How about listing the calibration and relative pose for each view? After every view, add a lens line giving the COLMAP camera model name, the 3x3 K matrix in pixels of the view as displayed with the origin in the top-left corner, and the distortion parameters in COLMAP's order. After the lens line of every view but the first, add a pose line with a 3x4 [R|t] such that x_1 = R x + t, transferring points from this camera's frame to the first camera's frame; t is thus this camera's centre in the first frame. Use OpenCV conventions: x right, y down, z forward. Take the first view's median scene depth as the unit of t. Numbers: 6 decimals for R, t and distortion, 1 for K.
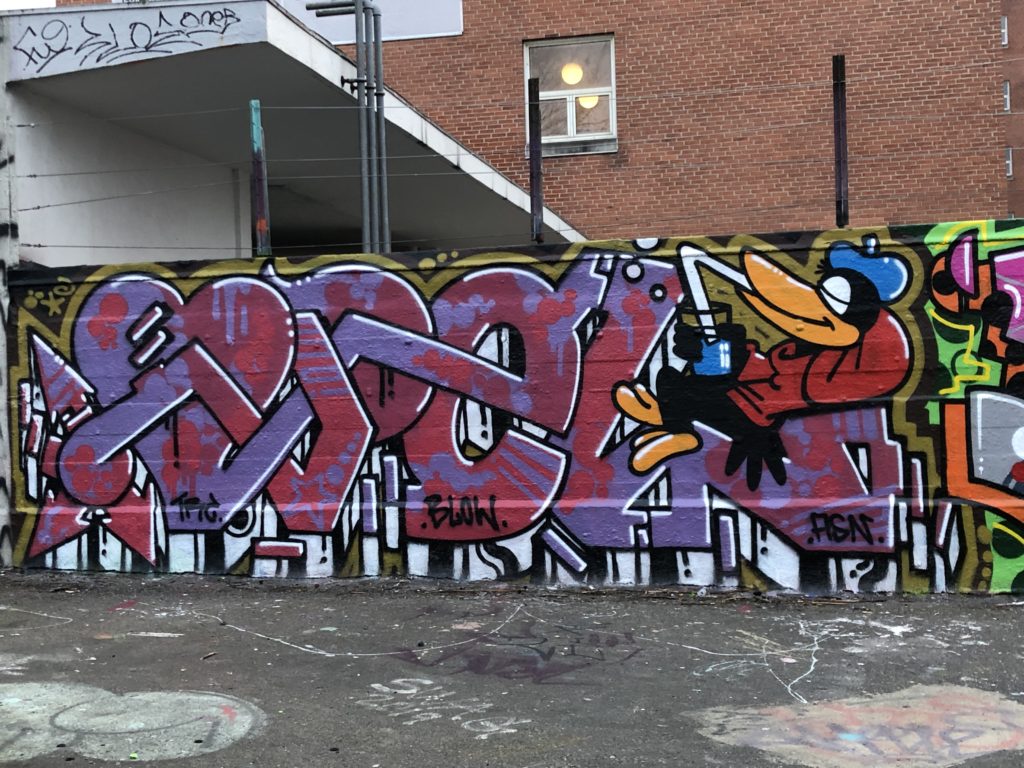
lens RADIAL K [[1311.1, 0, 512.0], [0, 1311.1, 384.0], [0, 0, 1]] dist [0.025649, -0.047542]
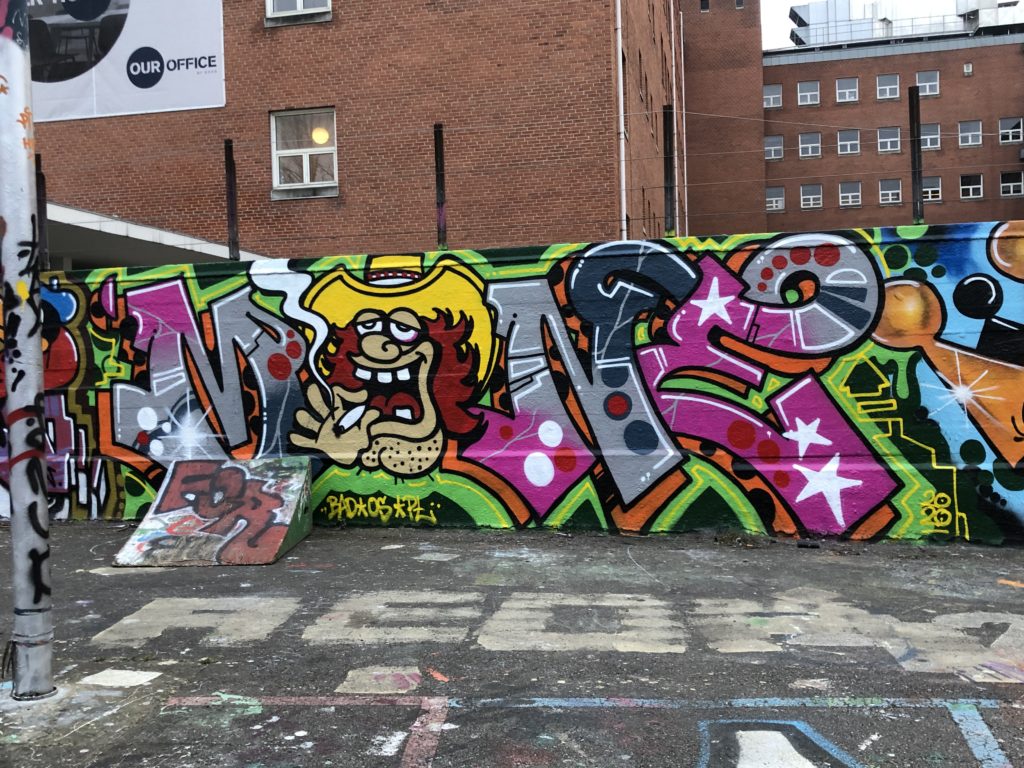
lens RADIAL K [[1041.5, 0, 512.0], [0, 1041.5, 384.0], [0, 0, 1]] dist [0.010074, 0.027654]
pose [[0.999989, 0.001791, 0.004415, 0.784340], [-0.001859, 0.999879, 0.015461, -0.012781], [-0.004387, -0.015469, 0.999871, -0.173194]]
